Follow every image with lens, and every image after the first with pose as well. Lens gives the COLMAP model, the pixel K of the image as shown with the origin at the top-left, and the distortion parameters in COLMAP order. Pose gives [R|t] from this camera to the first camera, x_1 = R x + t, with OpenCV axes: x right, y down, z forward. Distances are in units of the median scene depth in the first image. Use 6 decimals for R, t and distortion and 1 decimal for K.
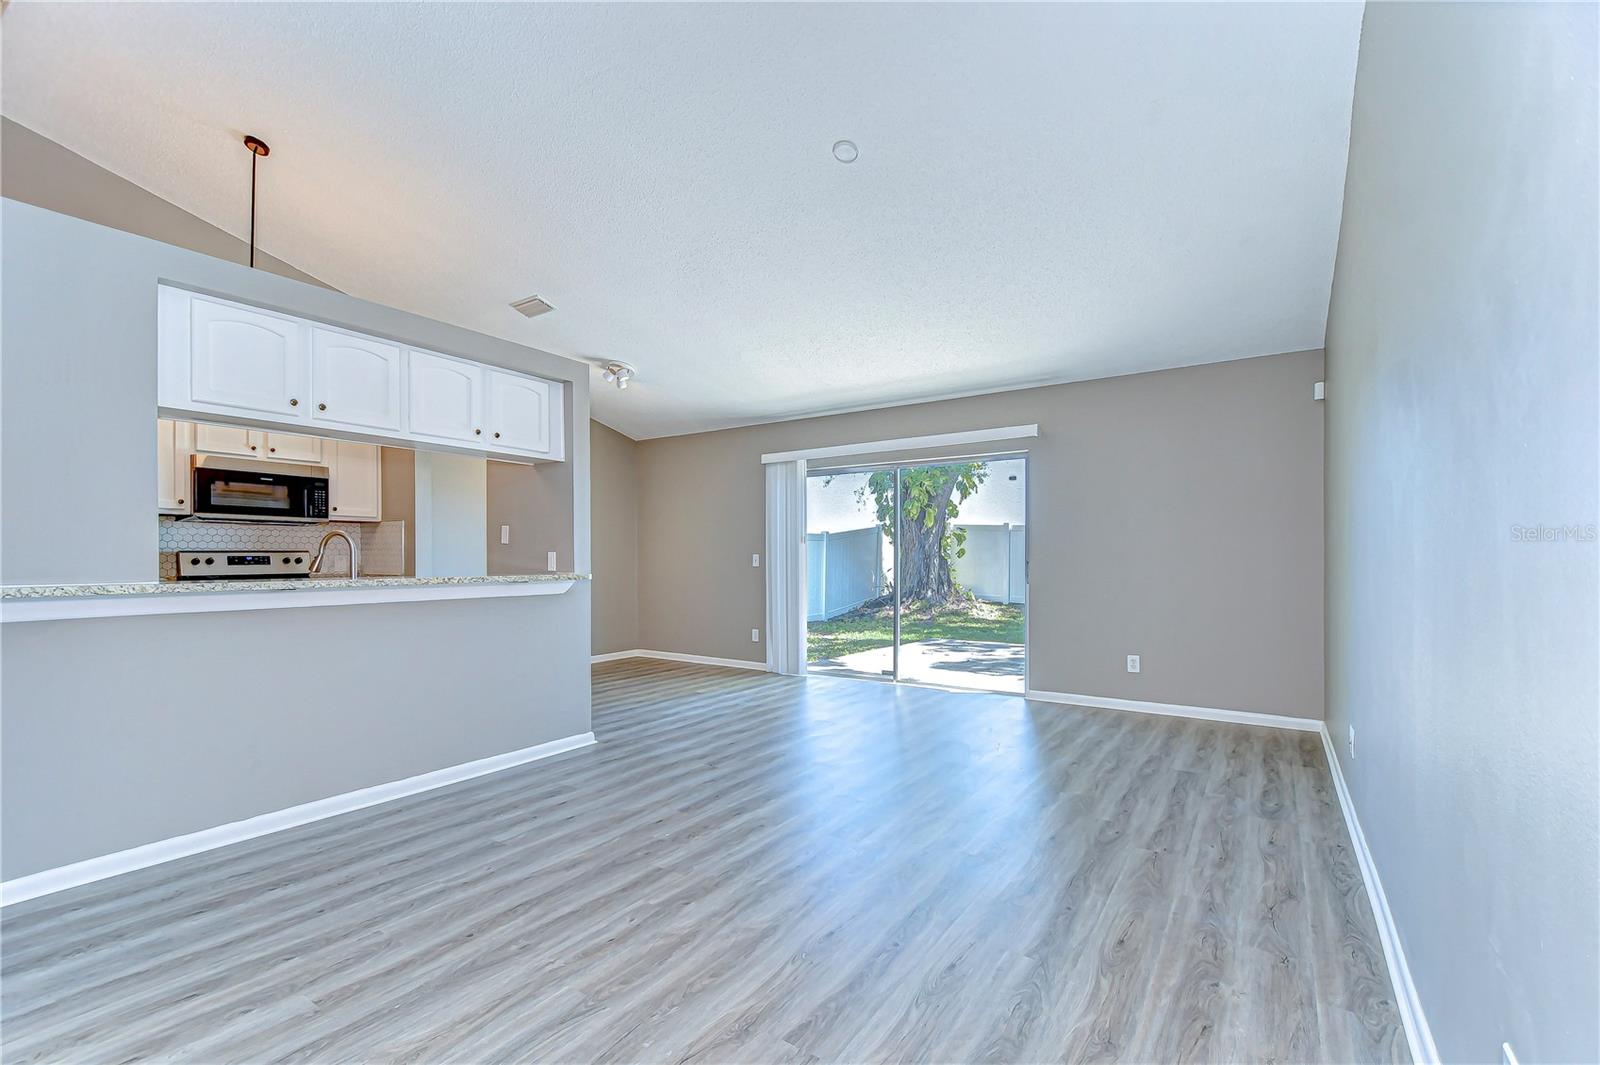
lens RADIAL K [[693.4, 0, 801.1], [0, 693.4, 560.7], [0, 0, 1]] dist [0.005163, -0.003486]
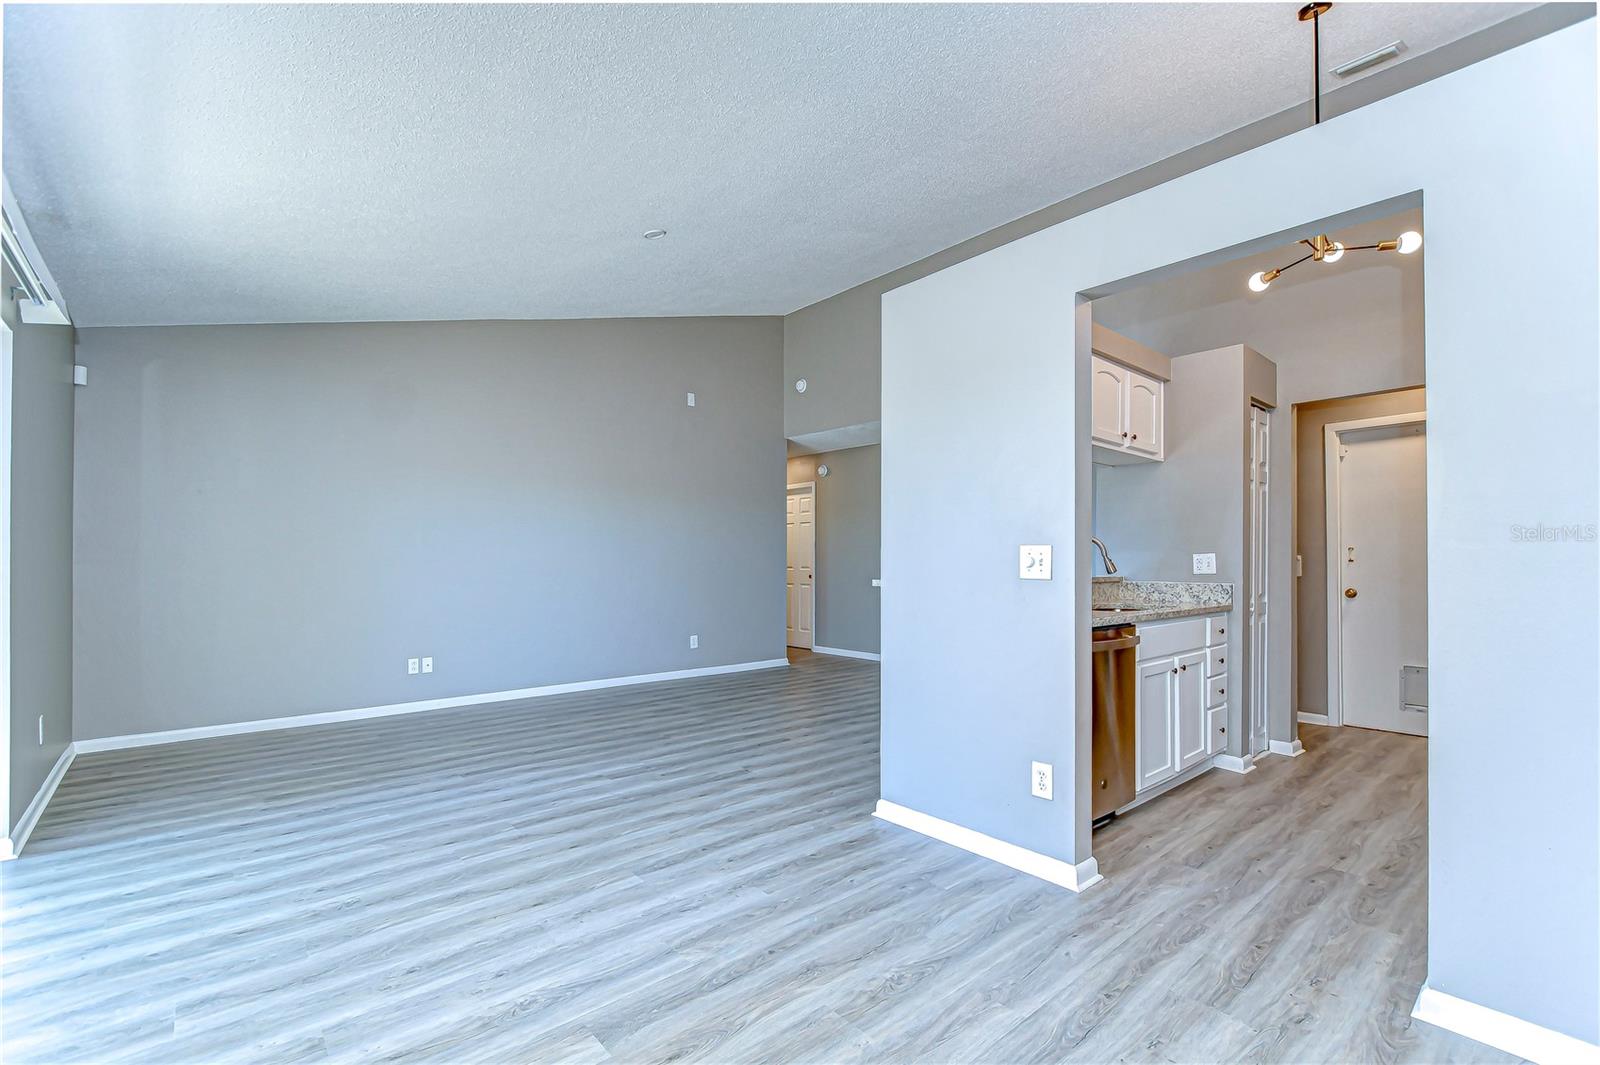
lens RADIAL K [[693.4, 0, 801.1], [0, 693.4, 560.7], [0, 0, 1]] dist [0.005163, -0.003486]
pose [[-0.966008, -0.000882, 0.258510, -0.414146], [-0.001279, 0.999998, -0.001368, -0.001910], [-0.258508, -0.001652, -0.966008, 1.744360]]
